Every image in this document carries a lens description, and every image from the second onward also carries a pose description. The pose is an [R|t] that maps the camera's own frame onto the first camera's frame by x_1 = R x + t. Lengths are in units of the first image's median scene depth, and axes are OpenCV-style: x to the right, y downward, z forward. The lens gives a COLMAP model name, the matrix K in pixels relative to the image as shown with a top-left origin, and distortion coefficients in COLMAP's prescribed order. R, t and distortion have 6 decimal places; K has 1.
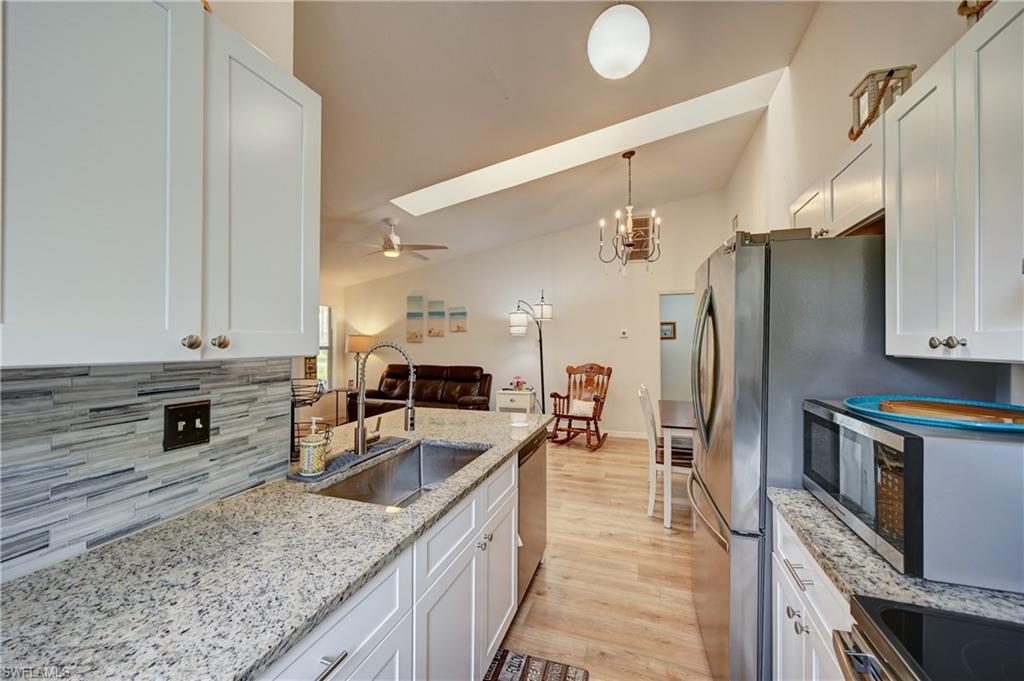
lens RADIAL K [[404.8, 0, 501.0], [0, 404.8, 341.0], [0, 0, 1]] dist [0.000275, -0.000399]
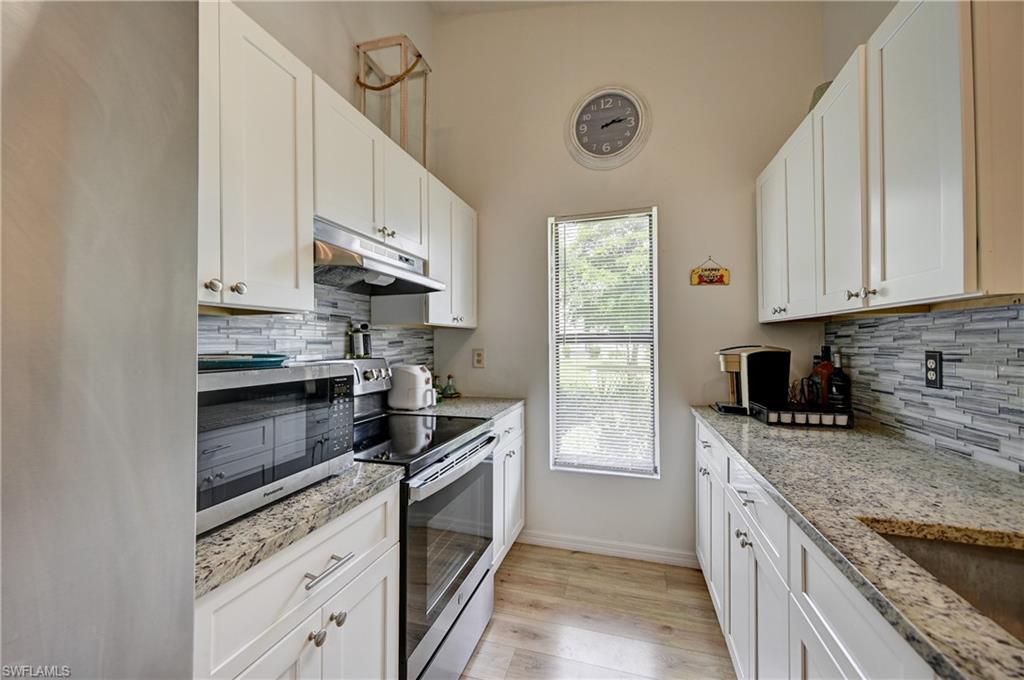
lens RADIAL K [[404.8, 0, 509.0], [0, 404.8, 336.9], [0, 0, 1]] dist [0.000275, -0.000399]
pose [[-0.998350, 0.000560, -0.057419, 0.077952], [0.001449, 0.999880, -0.015442, 0.024233], [0.057404, -0.015499, -0.998231, 0.334726]]
